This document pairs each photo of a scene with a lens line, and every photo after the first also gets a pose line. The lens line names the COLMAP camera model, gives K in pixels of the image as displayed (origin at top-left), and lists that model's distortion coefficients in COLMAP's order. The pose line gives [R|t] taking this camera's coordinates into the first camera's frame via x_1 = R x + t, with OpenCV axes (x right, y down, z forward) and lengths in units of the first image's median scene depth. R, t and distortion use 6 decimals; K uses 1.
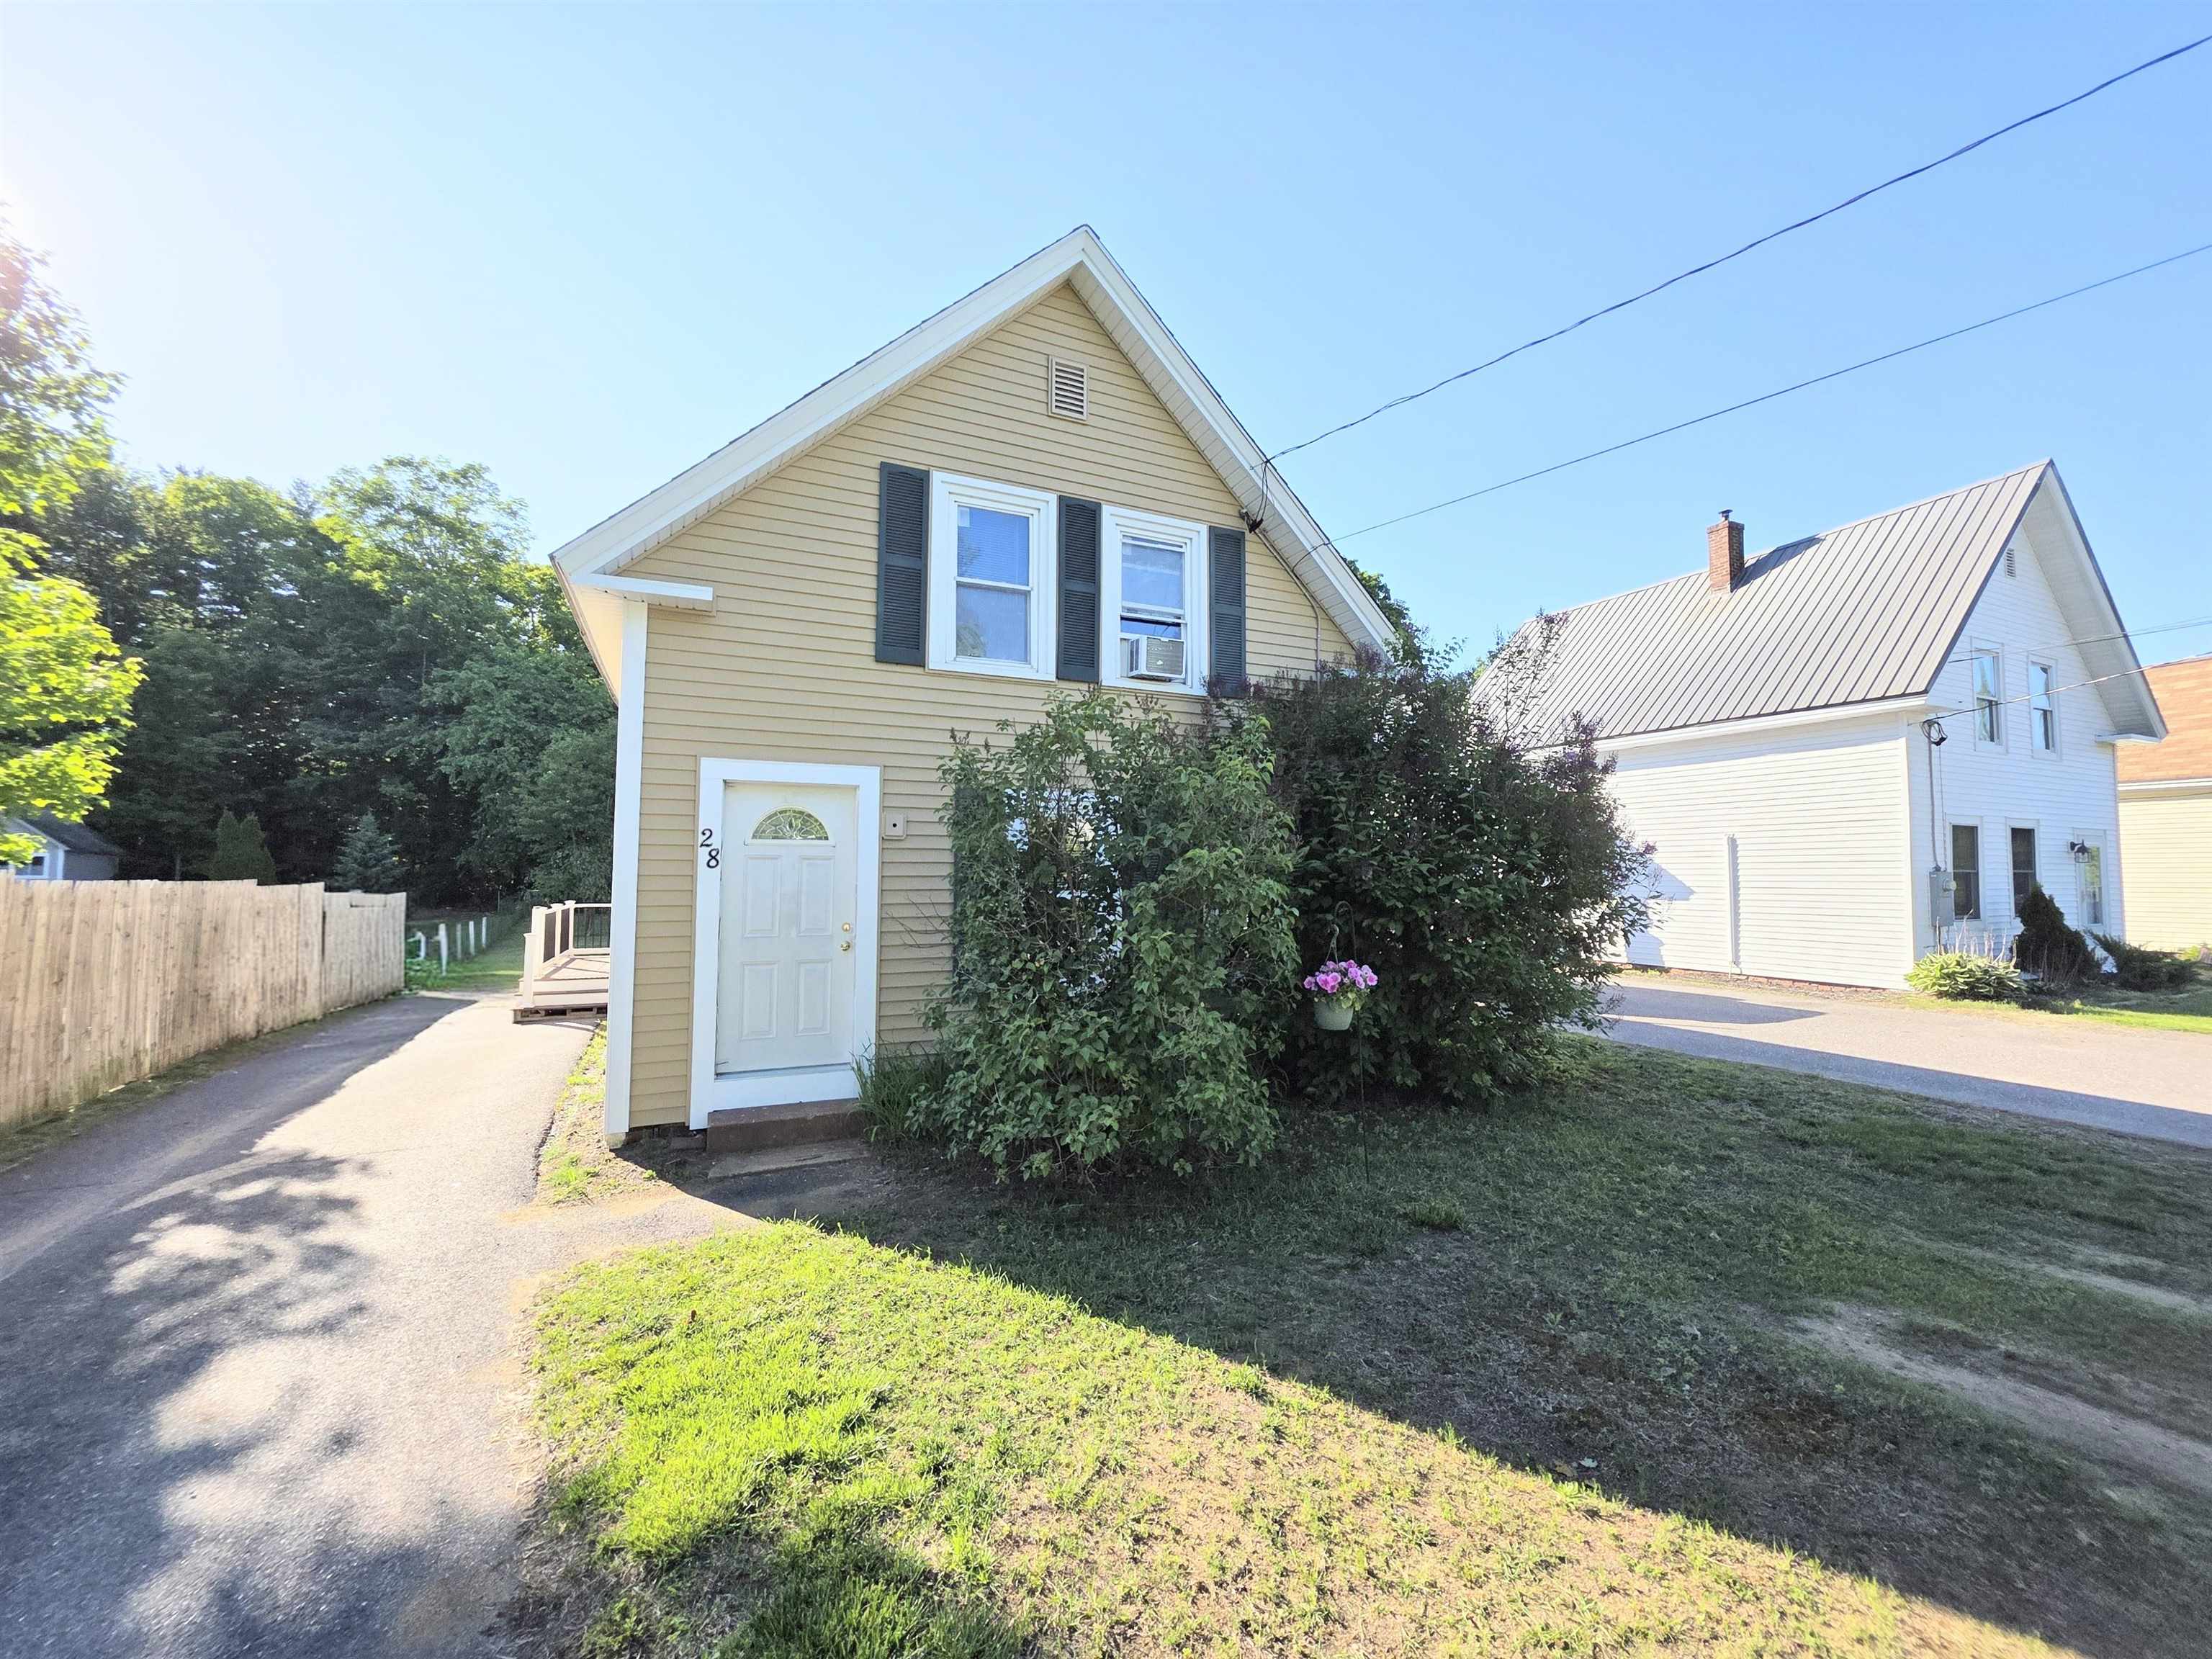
lens RADIAL K [[880.5, 0, 1113.5], [0, 880.5, 824.8], [0, 0, 1]] dist [0.014871, -0.006567]
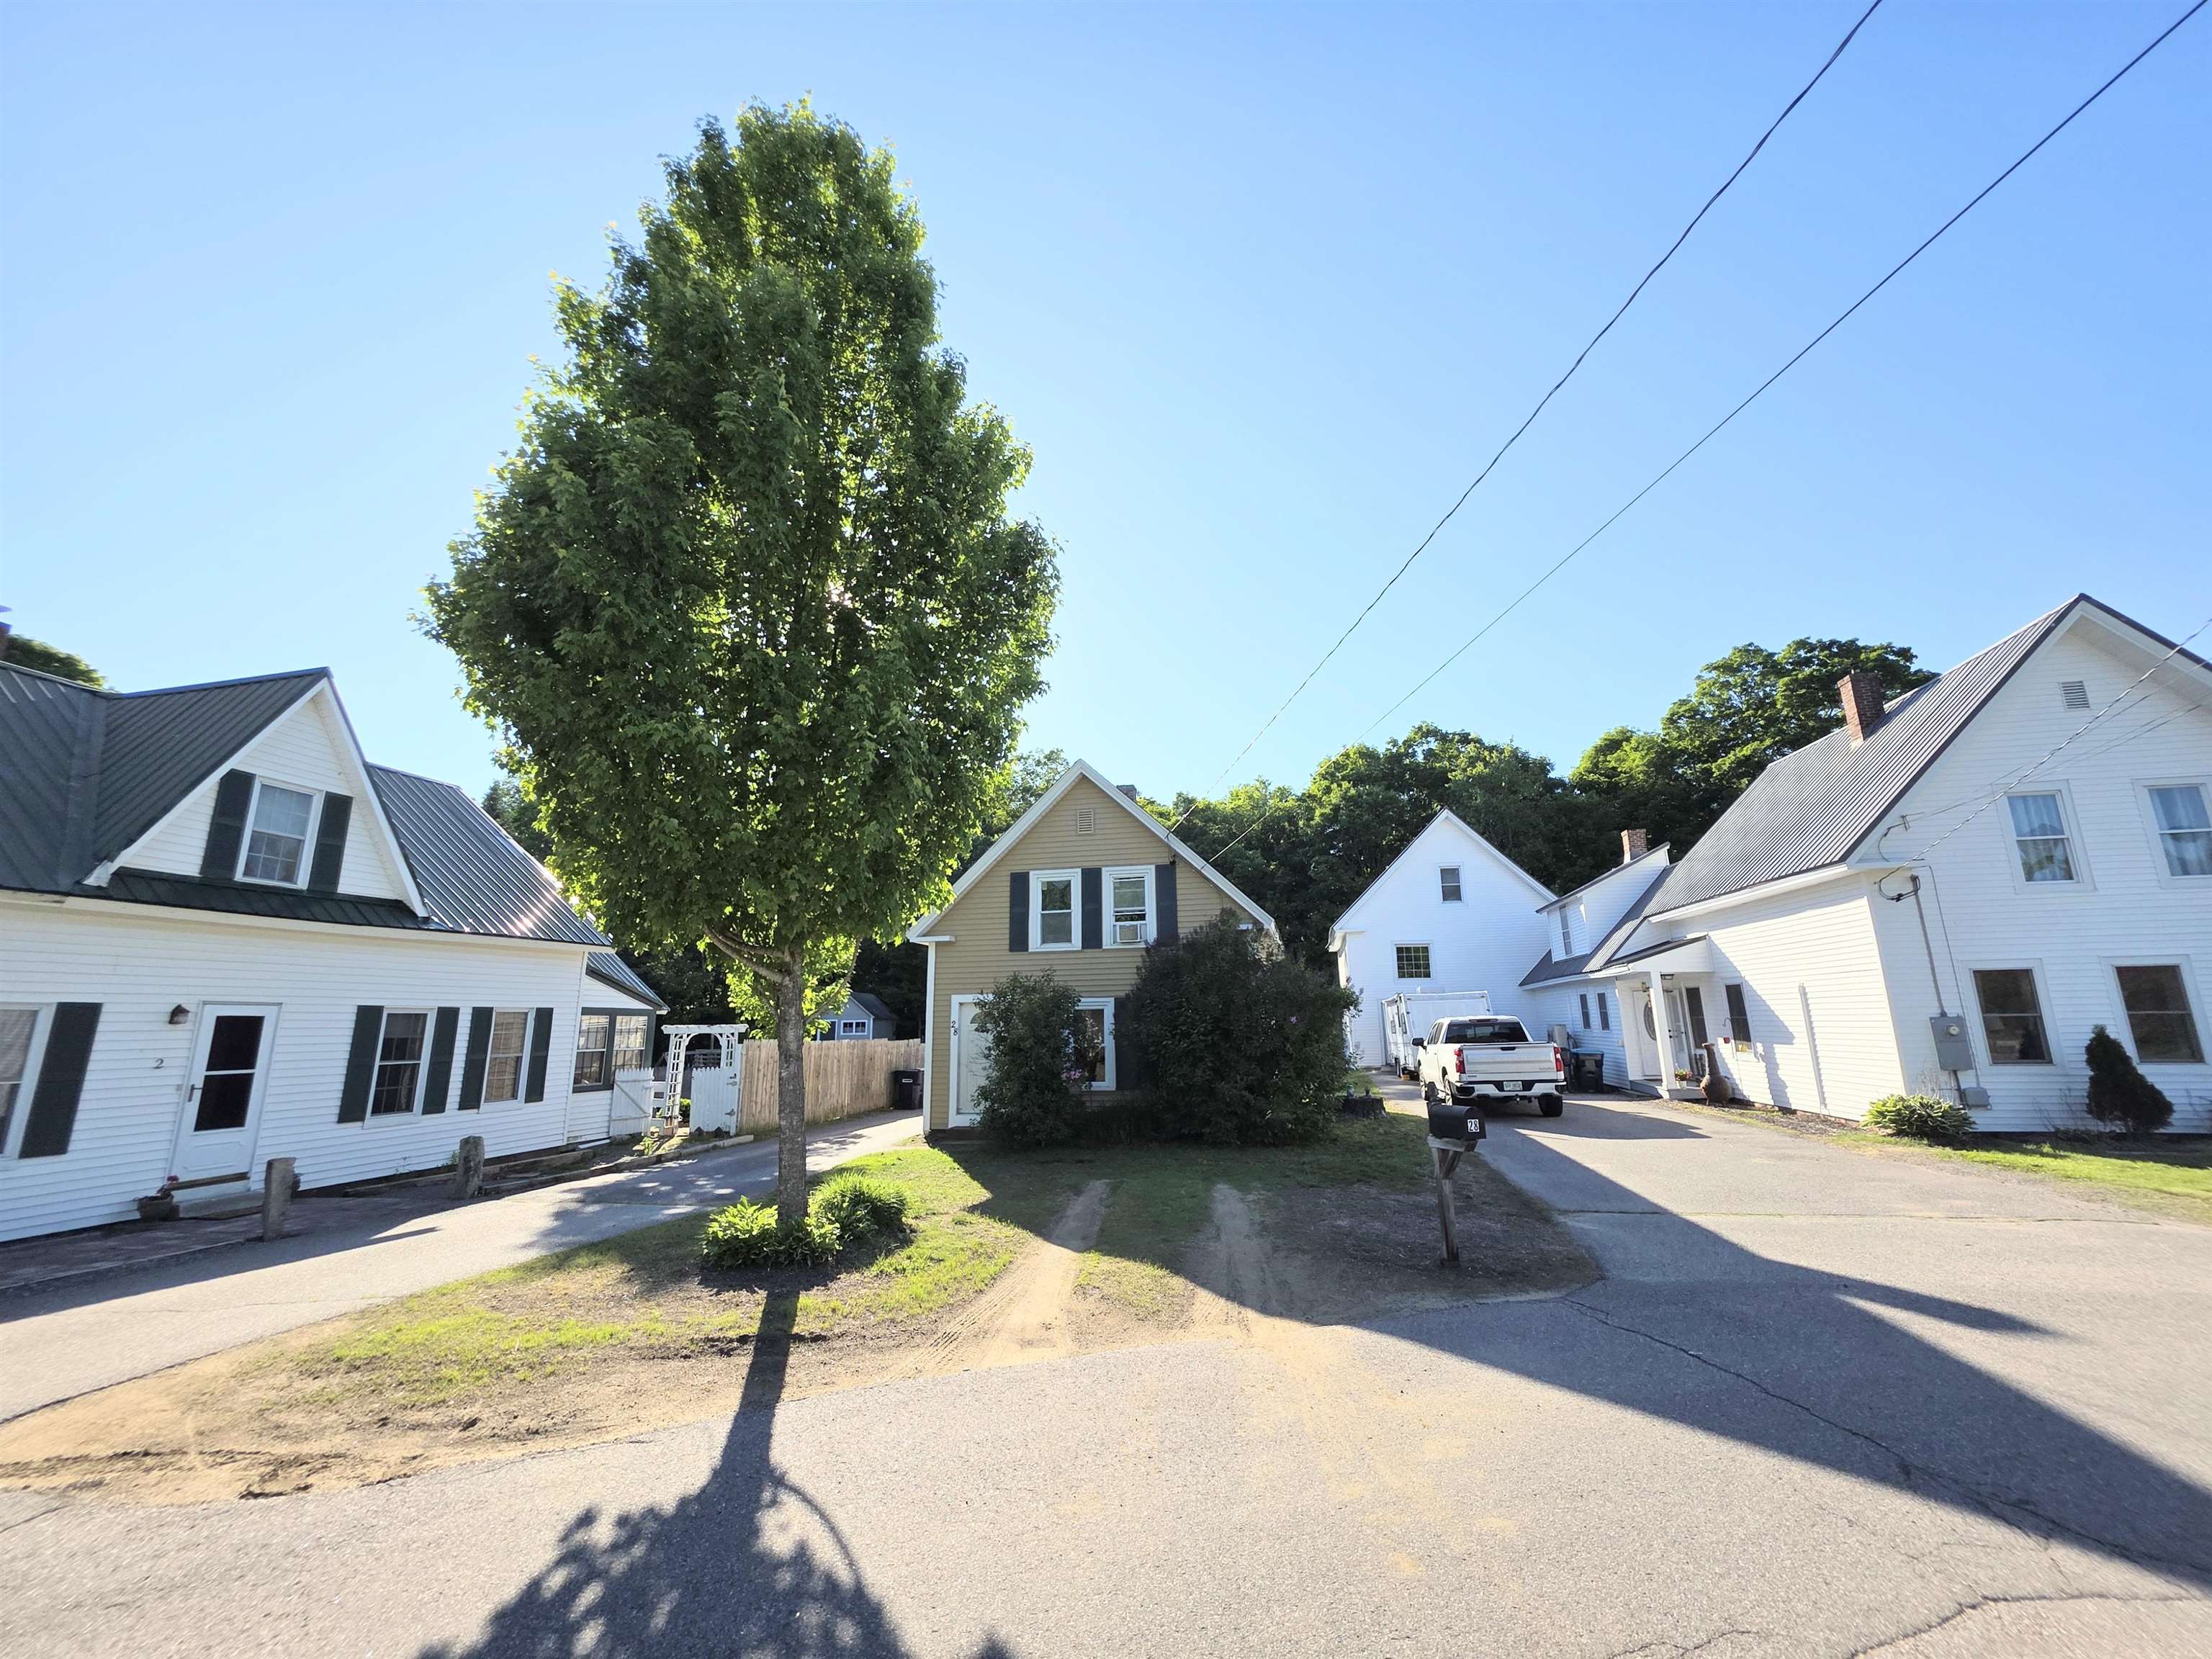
lens RADIAL K [[886.2, 0, 1113.2], [0, 886.2, 824.5], [0, 0, 1]] dist [0.001933, 0.000914]
pose [[0.801925, -0.146322, -0.579229, 1.376373], [0.052834, 0.983114, -0.175202, -0.073245], [0.595084, 0.109896, 0.796115, -0.826359]]
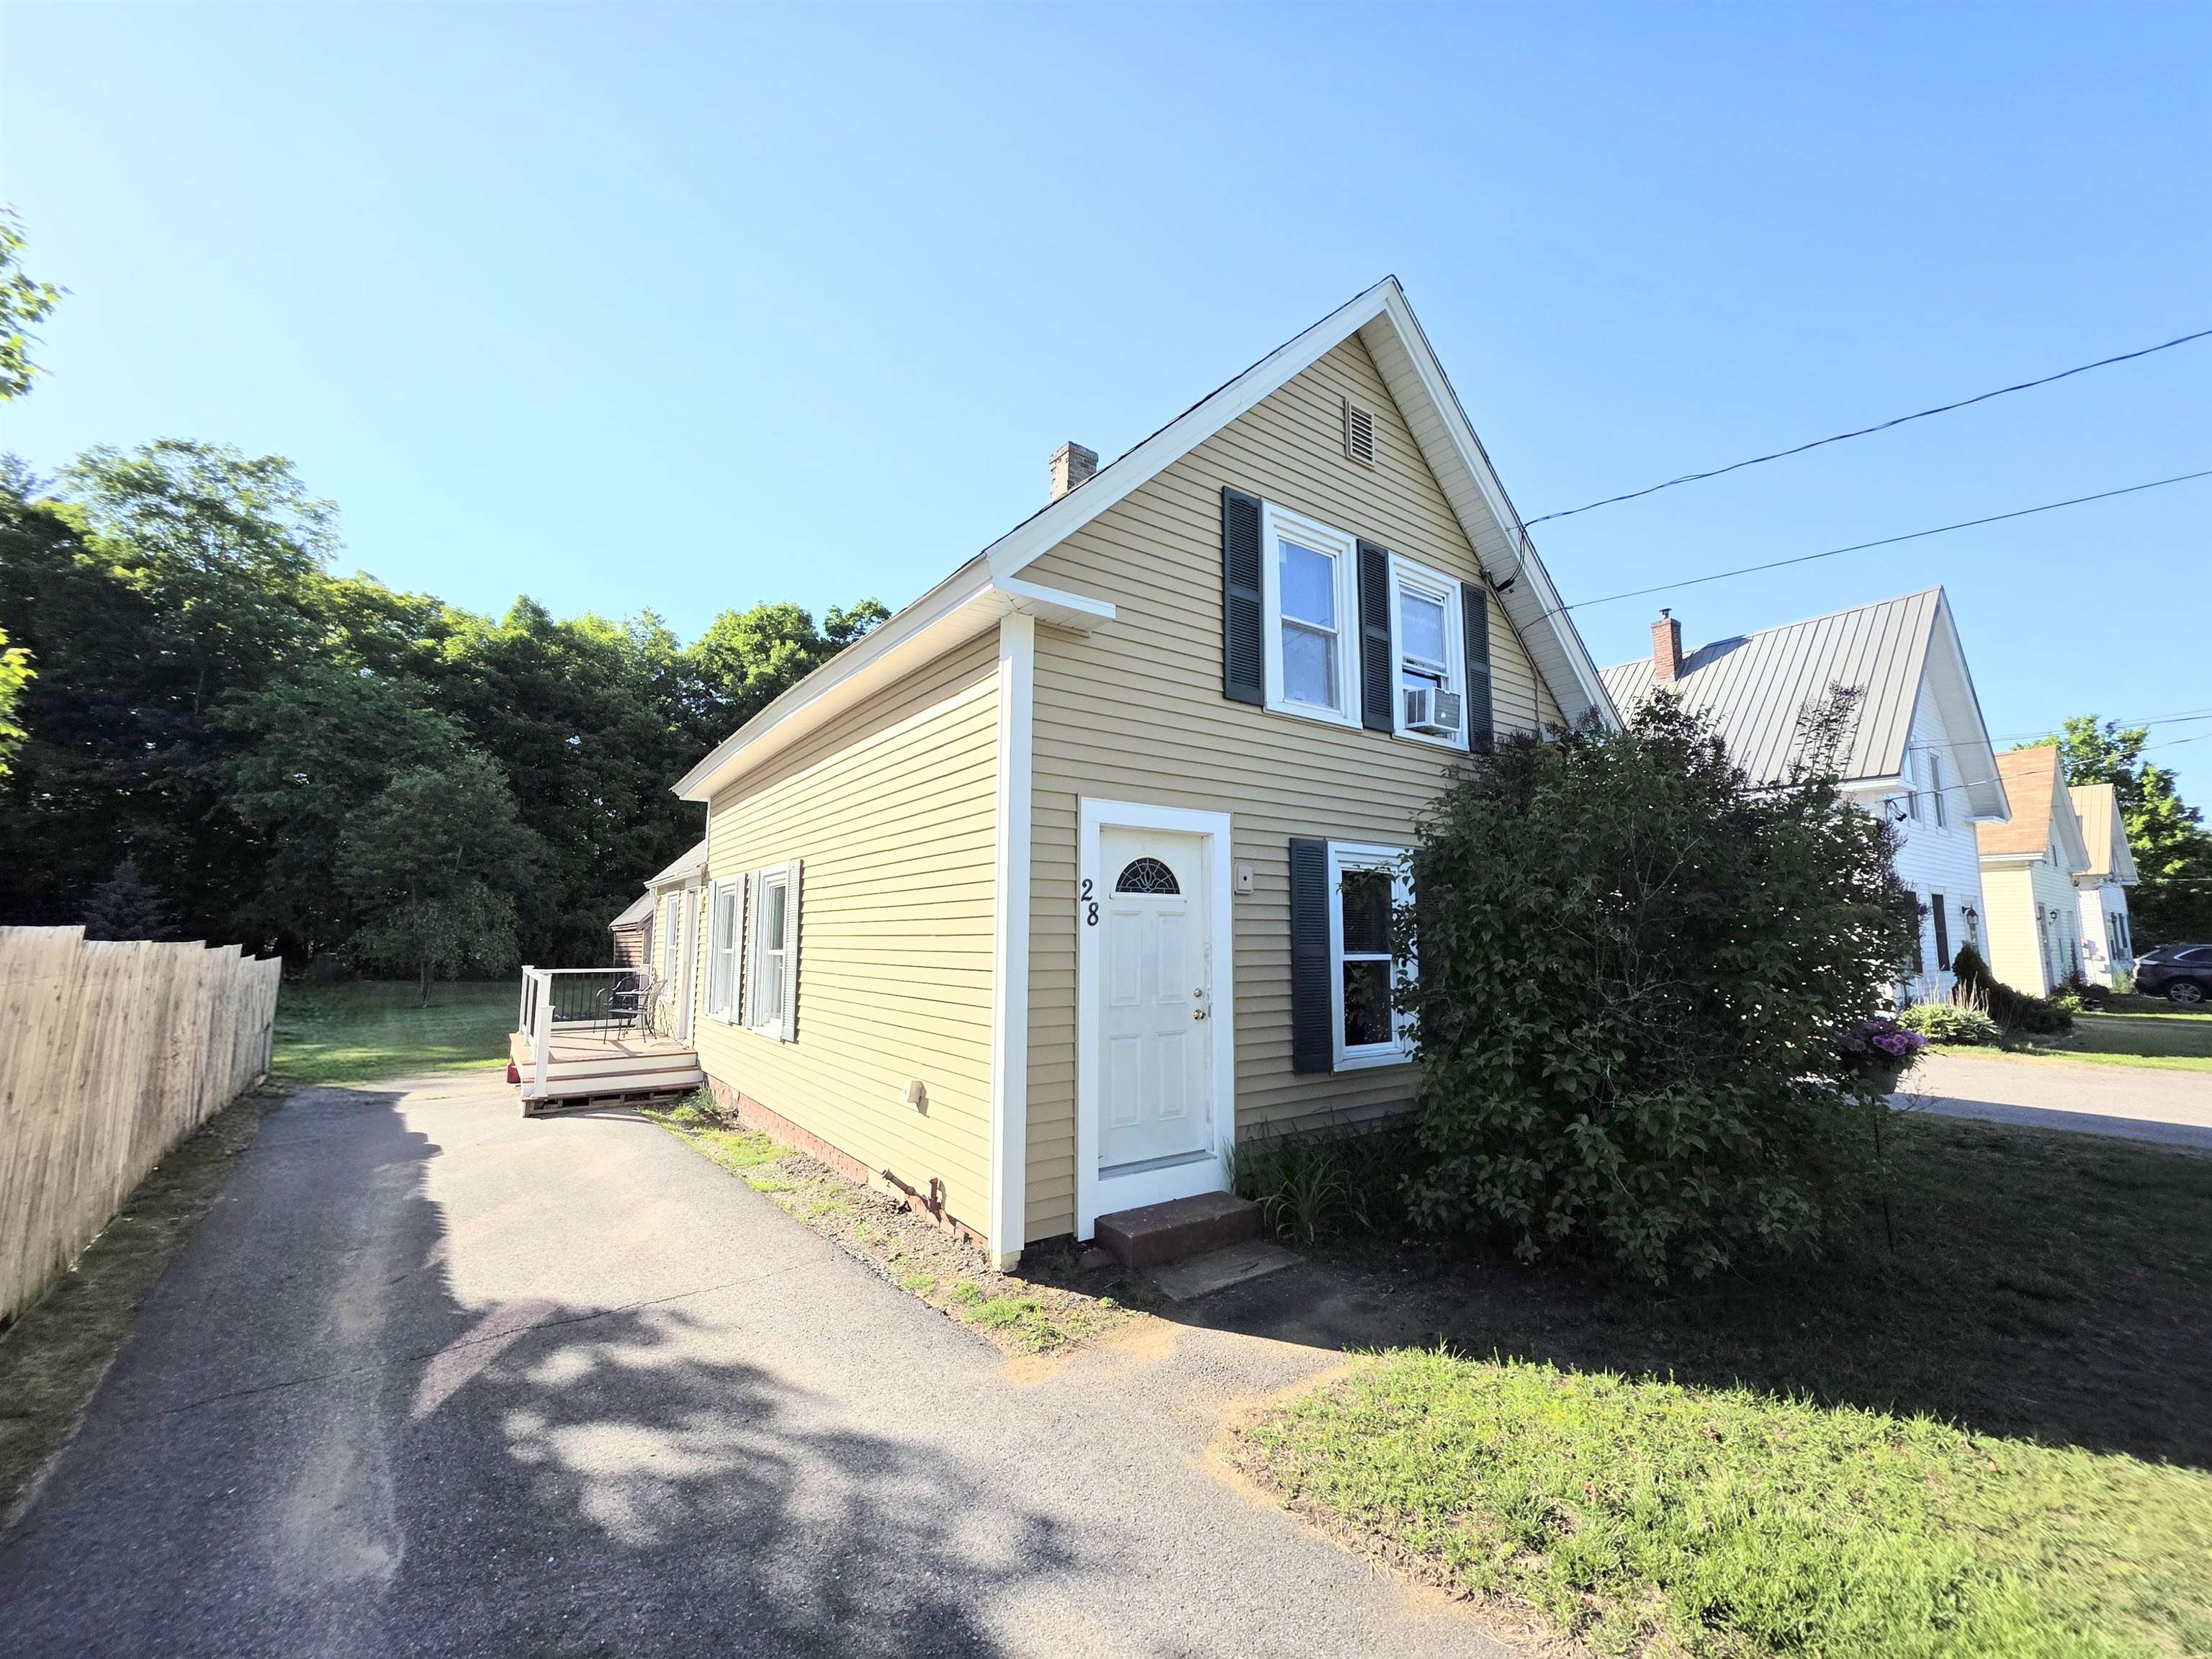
lens RADIAL K [[886.2, 0, 1113.2], [0, 886.2, 824.5], [0, 0, 1]] dist [0.001933, 0.000914]
pose [[0.981187, 0.023787, 0.191588, -0.501053], [-0.010666, 0.997544, -0.069227, 0.008701], [-0.192764, 0.065881, 0.979031, 0.121987]]
